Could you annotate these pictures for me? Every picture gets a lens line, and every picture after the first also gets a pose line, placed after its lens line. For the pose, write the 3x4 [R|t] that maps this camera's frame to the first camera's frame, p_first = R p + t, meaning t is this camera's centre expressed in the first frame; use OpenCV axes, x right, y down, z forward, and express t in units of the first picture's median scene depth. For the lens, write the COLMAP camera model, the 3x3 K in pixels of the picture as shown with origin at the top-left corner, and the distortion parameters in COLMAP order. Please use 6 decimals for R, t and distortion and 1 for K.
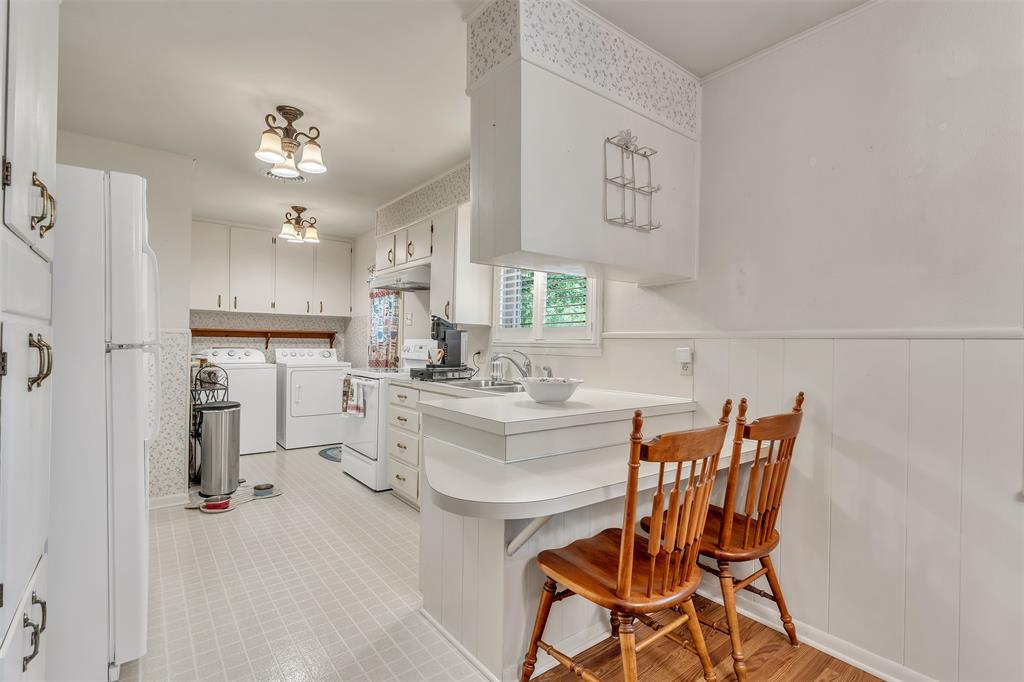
lens RADIAL K [[484.5, 0, 513.9], [0, 484.5, 335.1], [0, 0, 1]] dist [0.002223, 0.000057]
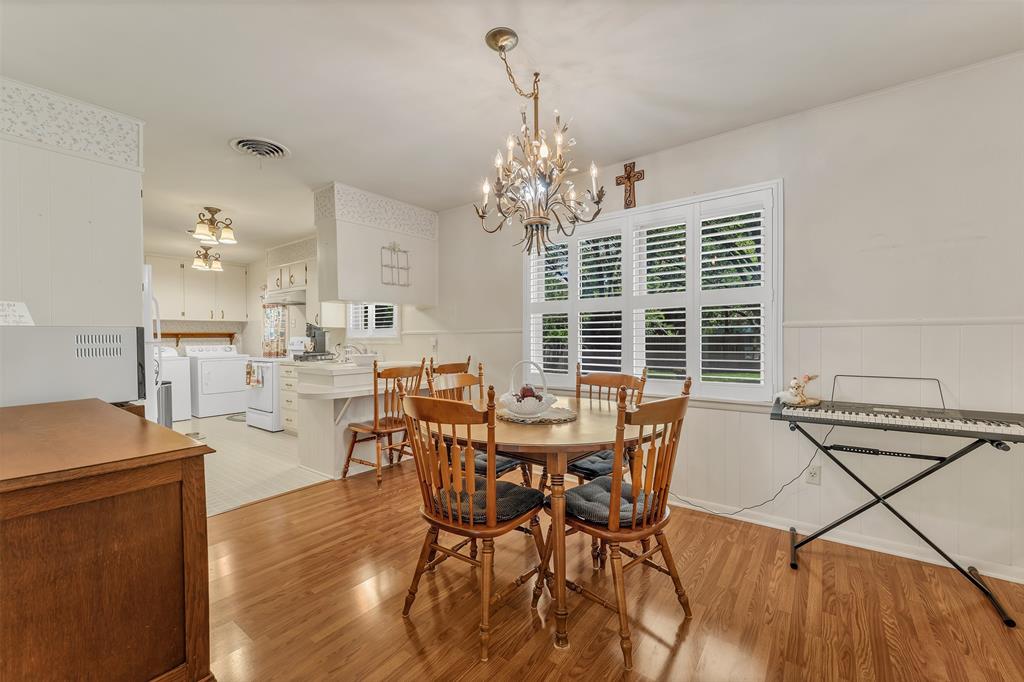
lens RADIAL K [[415.1, 0, 512.0], [0, 415.1, 341.0], [0, 0, 1]] dist [-0.001390, -0.000225]
pose [[0.966147, -0.021967, 0.257055, 0.141895], [0.015430, 0.999505, 0.027419, -0.005133], [-0.257530, -0.022524, 0.966008, -0.552375]]
